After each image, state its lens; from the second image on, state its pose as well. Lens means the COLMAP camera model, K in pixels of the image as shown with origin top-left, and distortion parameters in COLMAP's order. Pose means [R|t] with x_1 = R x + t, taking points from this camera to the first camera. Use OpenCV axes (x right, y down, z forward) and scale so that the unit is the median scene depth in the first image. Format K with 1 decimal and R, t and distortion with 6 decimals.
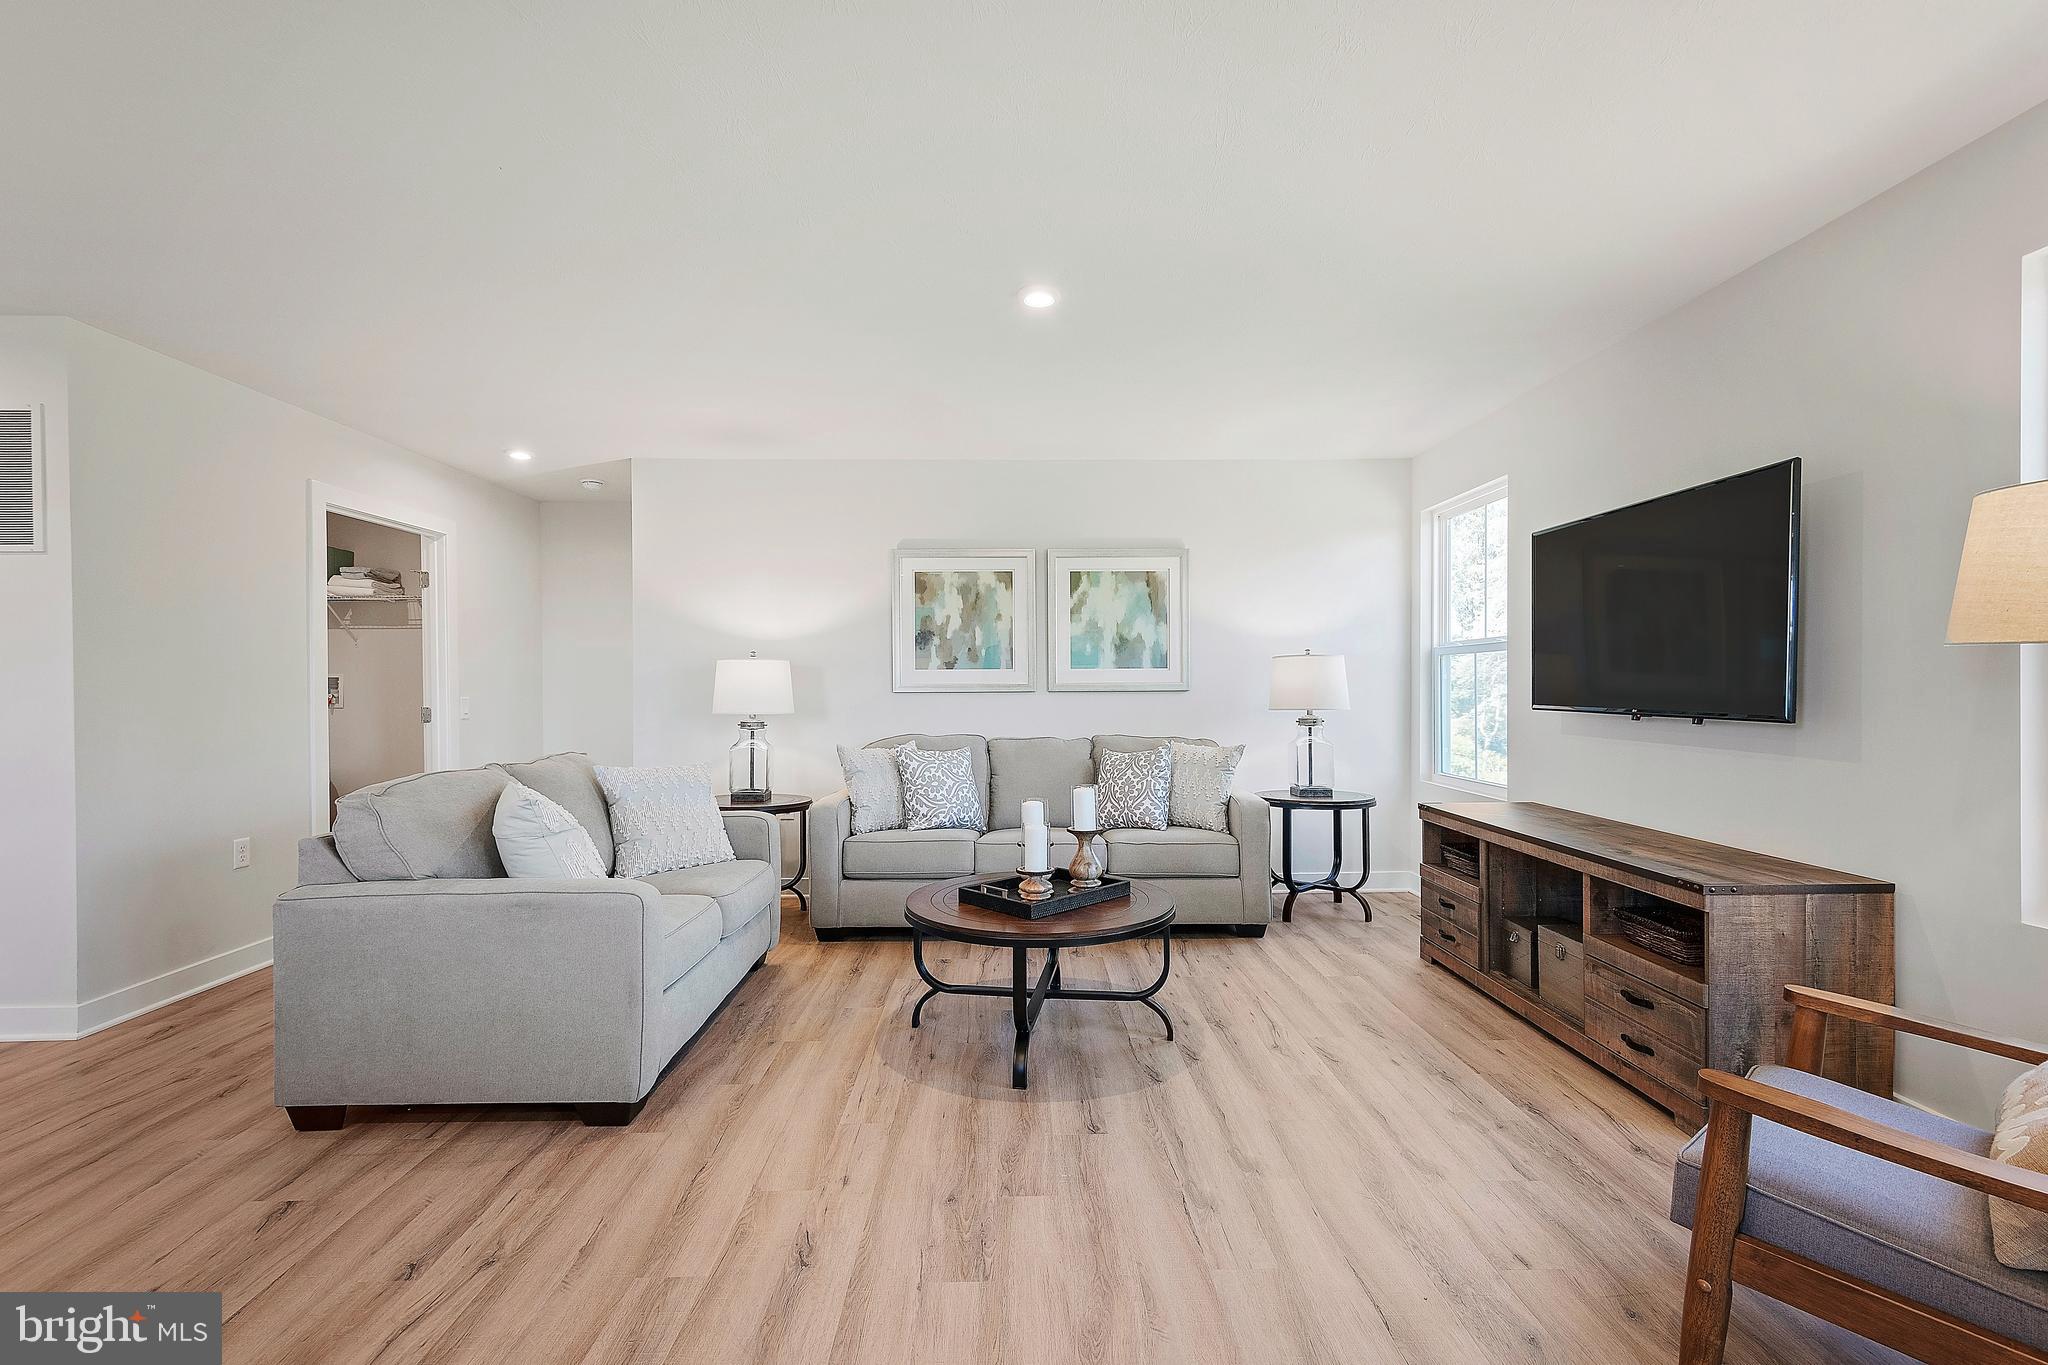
lens RADIAL K [[910.6, 0, 1029.5], [0, 910.6, 694.1], [0, 0, 1]] dist [0.017587, -0.004783]
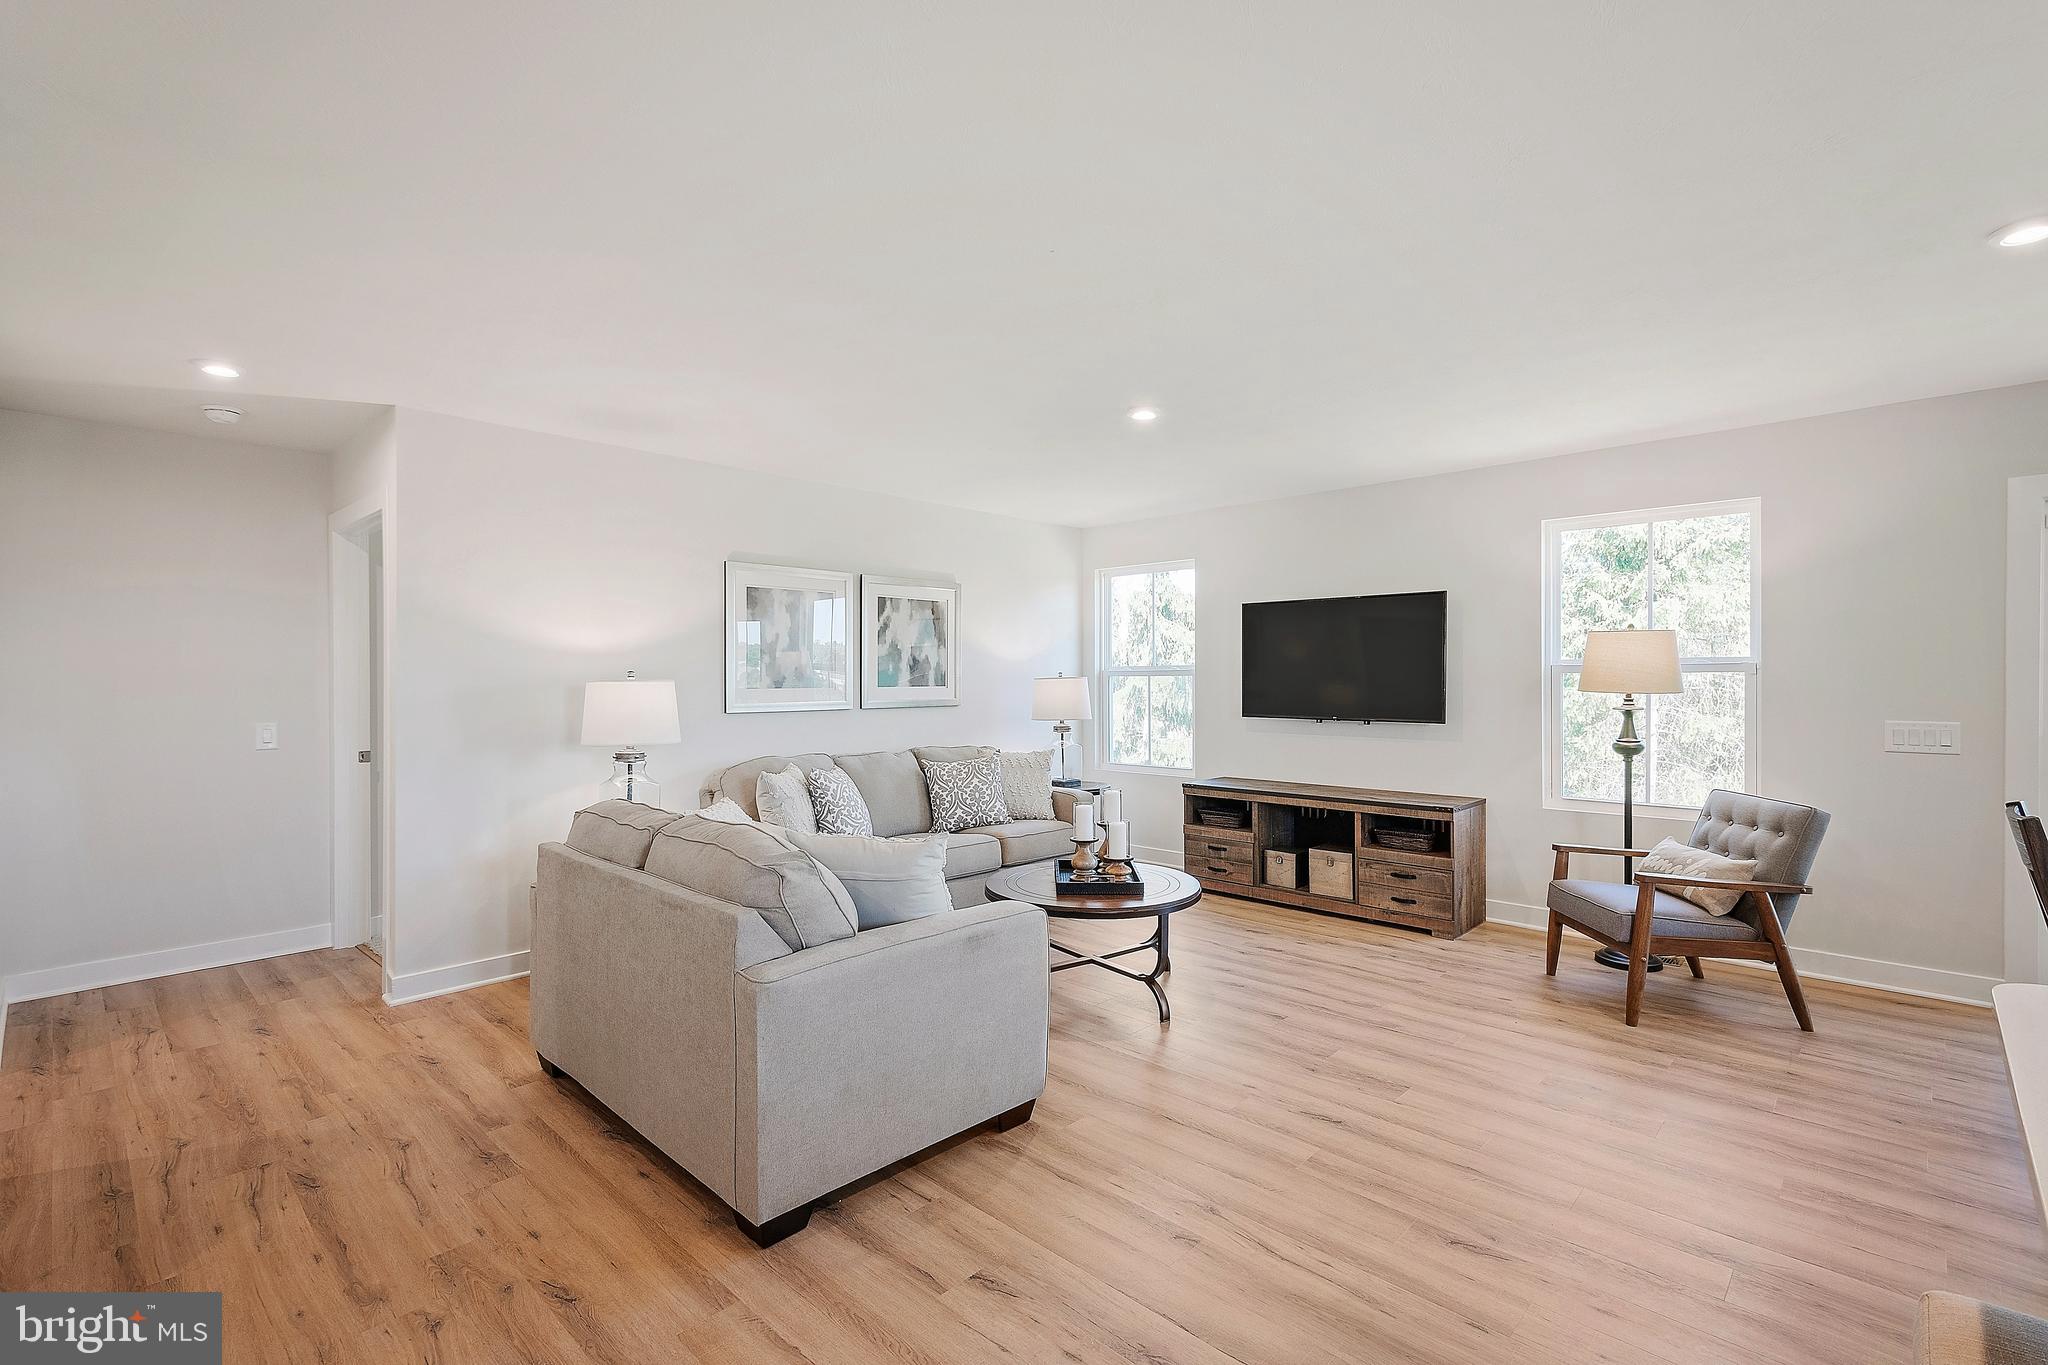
lens RADIAL K [[910.6, 0, 1029.5], [0, 910.6, 694.1], [0, 0, 1]] dist [0.017587, -0.004783]
pose [[0.708001, -0.009685, 0.706145, -0.653786], [0.007474, 0.999953, 0.006221, -0.027941], [-0.706172, 0.000873, 0.708040, 0.129351]]
